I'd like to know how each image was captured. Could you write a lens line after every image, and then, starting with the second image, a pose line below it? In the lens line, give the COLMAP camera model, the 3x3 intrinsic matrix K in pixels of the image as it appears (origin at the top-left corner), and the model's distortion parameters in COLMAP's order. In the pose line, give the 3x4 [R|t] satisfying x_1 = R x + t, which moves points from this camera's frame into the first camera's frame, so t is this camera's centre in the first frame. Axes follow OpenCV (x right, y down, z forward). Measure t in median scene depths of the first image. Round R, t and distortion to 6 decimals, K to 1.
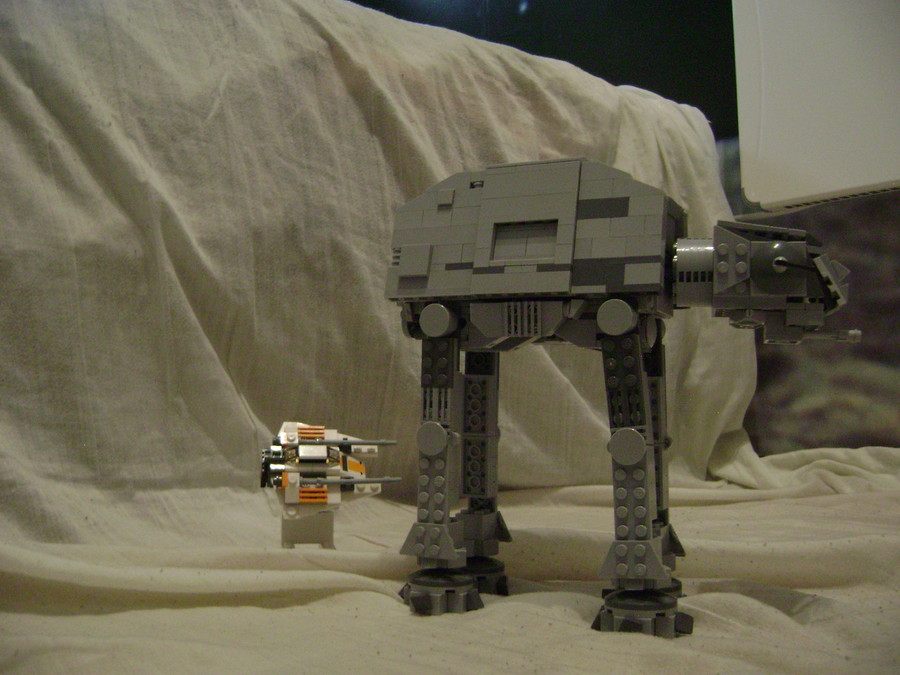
lens RADIAL K [[915.3, 0, 445.6], [0, 915.3, 344.5], [0, 0, 1]] dist [-0.133398, 0.000000]
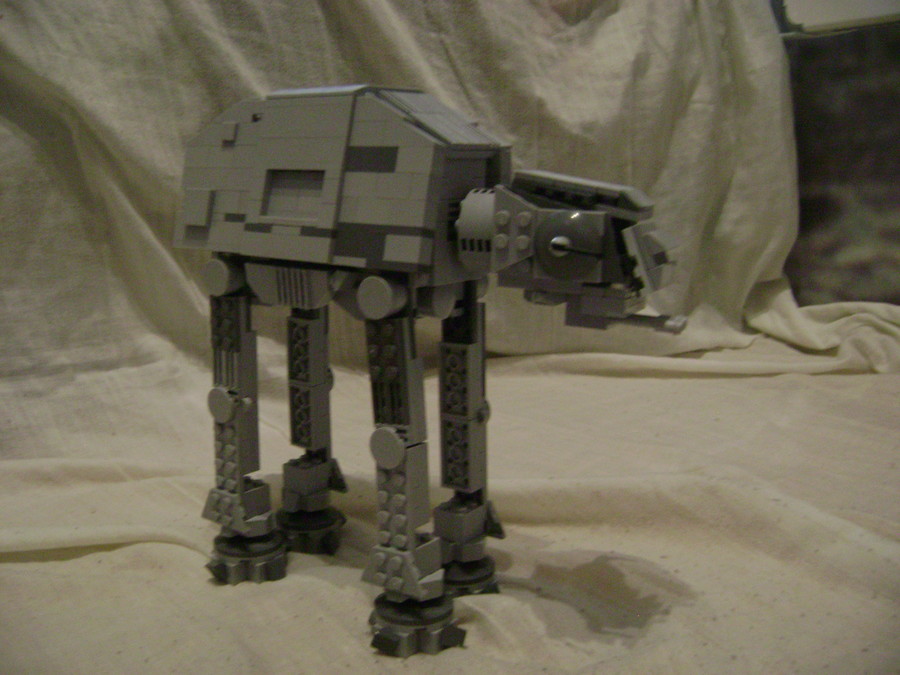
lens RADIAL K [[915.3, 0, 443.9], [0, 915.3, 340.5], [0, 0, 1]] dist [-0.133398, 0.000000]
pose [[0.986561, 0.023151, -0.161742, 0.356232], [0.017817, 0.968765, 0.247341, -0.184057], [0.162416, -0.246899, 0.955333, 0.176991]]
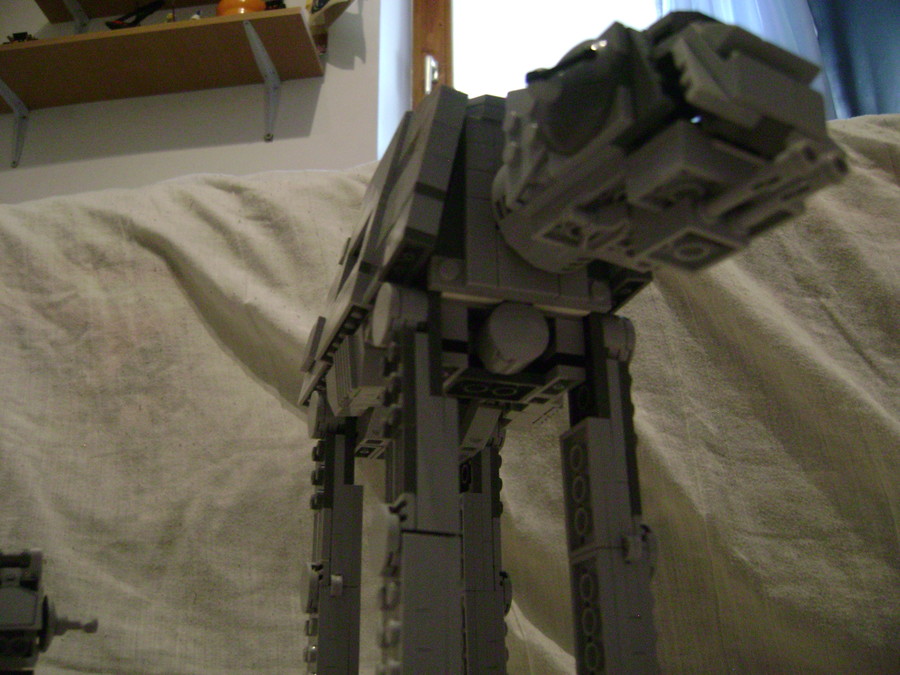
lens RADIAL K [[915.3, 0, 451.9], [0, 915.3, 343.3], [0, 0, 1]] dist [-0.133398, 0.000000]
pose [[0.709372, -0.286683, -0.643897, 0.526864], [0.069732, 0.937608, -0.340630, 0.166322], [0.701376, 0.196733, 0.685104, 0.598489]]
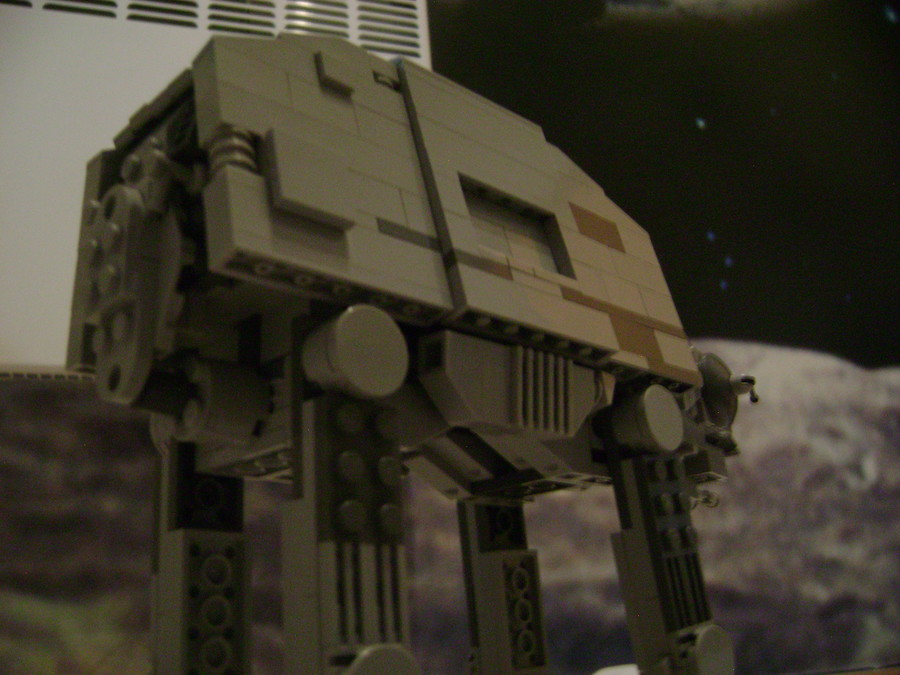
lens RADIAL K [[915.3, 0, 466.4], [0, 915.3, 349.7], [0, 0, 1]] dist [-0.133398, 0.000000]
pose [[0.319186, 0.257505, 0.912037, -0.325791], [0.014586, 0.960928, -0.276413, 0.072157], [-0.947580, 0.101531, 0.302959, 0.868676]]
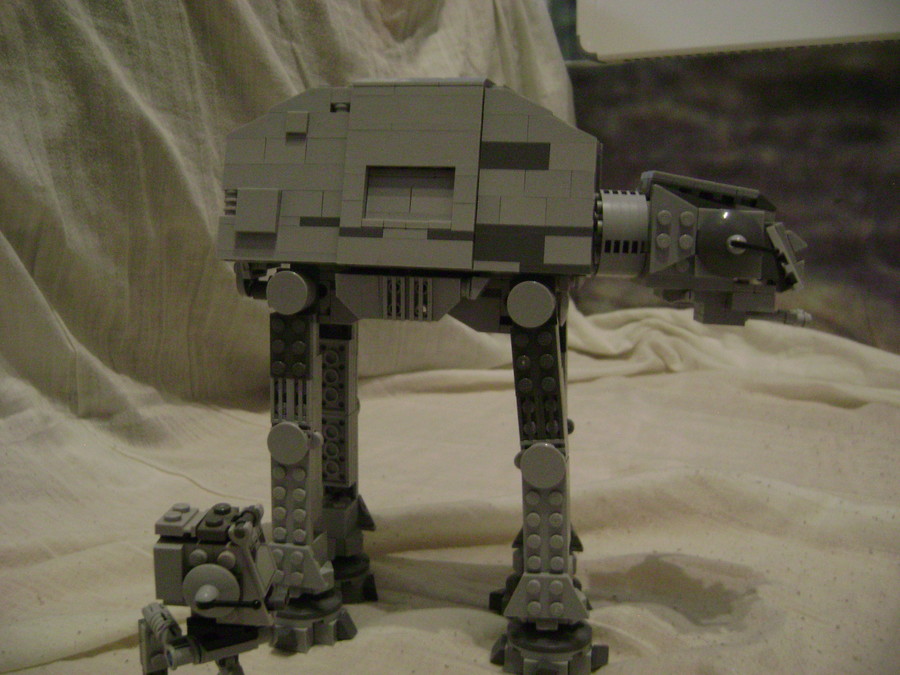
lens RADIAL K [[915.3, 0, 445.7], [0, 915.3, 342.1], [0, 0, 1]] dist [-0.133398, 0.000000]
pose [[0.969552, -0.038185, 0.241892, -0.069652], [-0.015767, 0.975986, 0.217263, -0.154565], [-0.244379, -0.214462, 0.945666, 0.247830]]
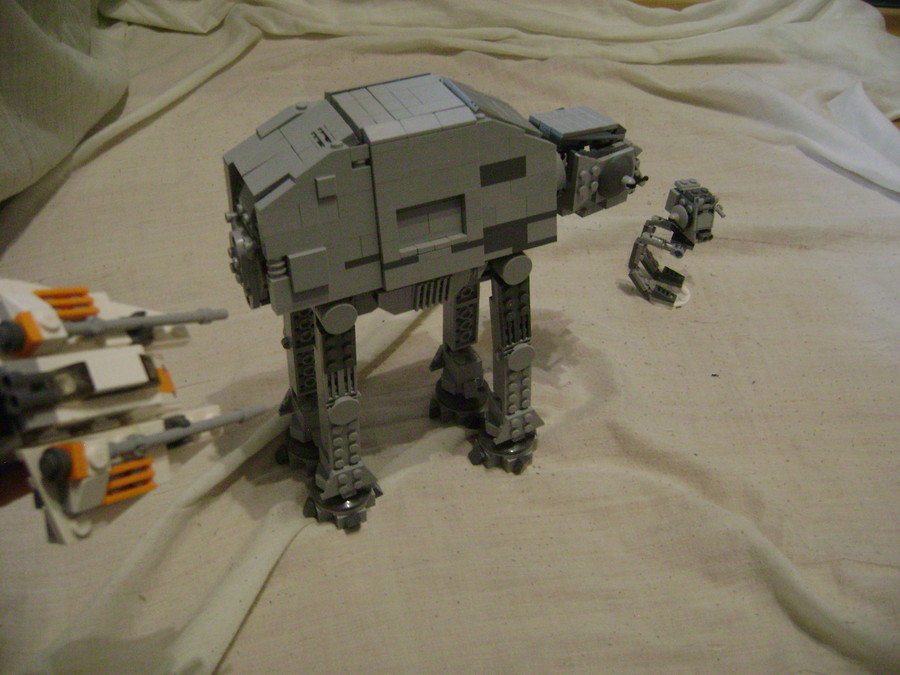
lens RADIAL K [[915.3, 0, 446.9], [0, 915.3, 336.9], [0, 0, 1]] dist [-0.133398, 0.000000]
pose [[0.604463, -0.518507, 0.604794, -0.507386], [-0.069161, 0.722164, 0.688255, -0.647556], [-0.793625, -0.457853, 0.400661, 0.554314]]
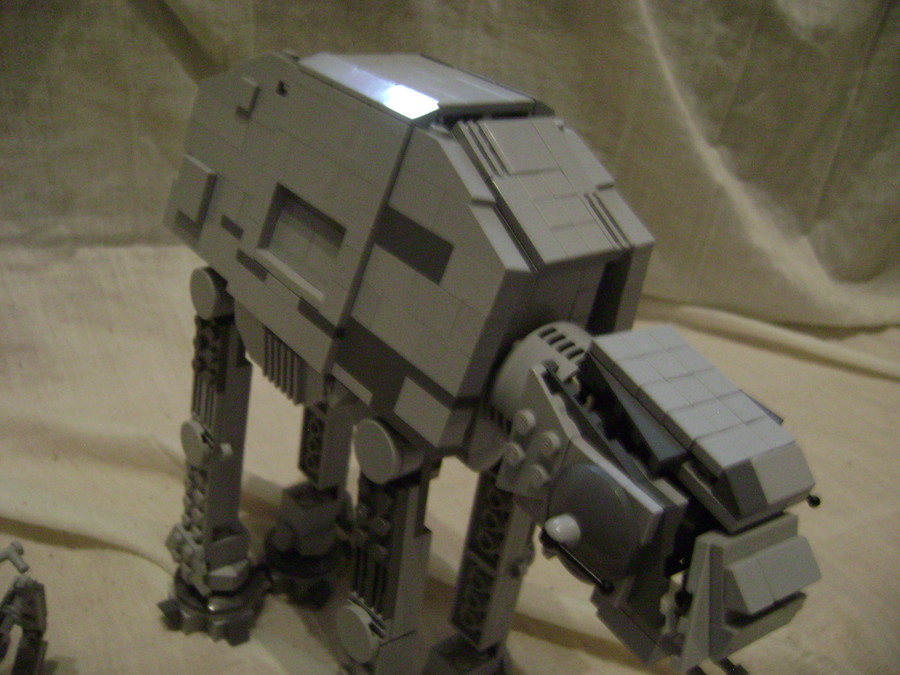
lens RADIAL K [[915.3, 0, 449.5], [0, 915.3, 342.4], [0, 0, 1]] dist [-0.133398, 0.000000]
pose [[0.909643, 0.314982, -0.270807, 0.328947], [-0.143312, 0.849874, 0.507125, -0.345588], [0.389888, -0.422493, 0.818222, 0.543534]]
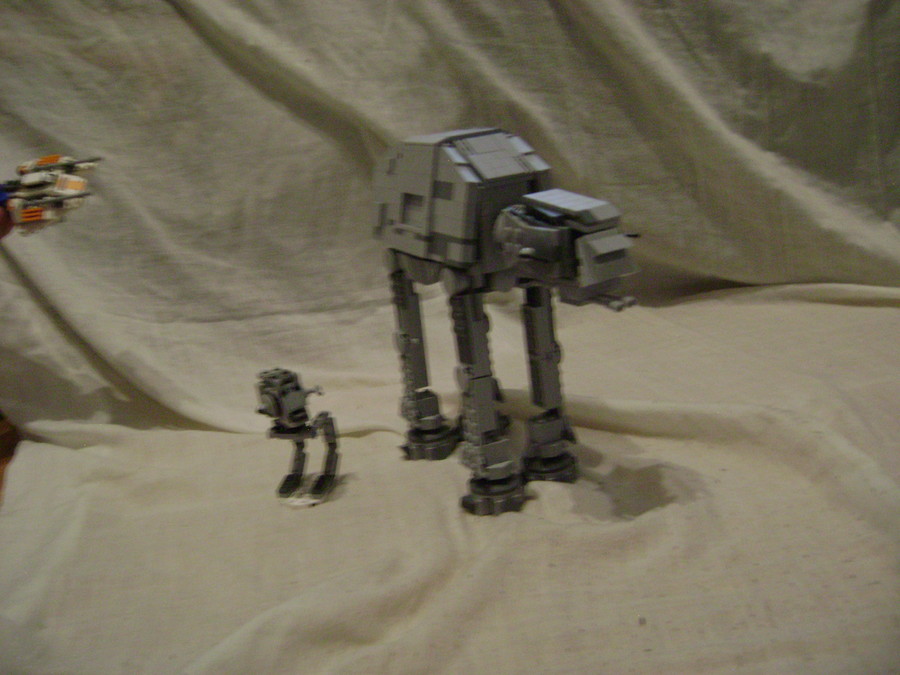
lens RADIAL K [[915.3, 0, 457.4], [0, 915.3, 334.6], [0, 0, 1]] dist [-0.133398, 0.000000]
pose [[0.789587, 0.066819, -0.609990, 0.916399], [0.160839, 0.936765, 0.310810, -0.333408], [0.592185, -0.343522, 0.728910, 0.031625]]
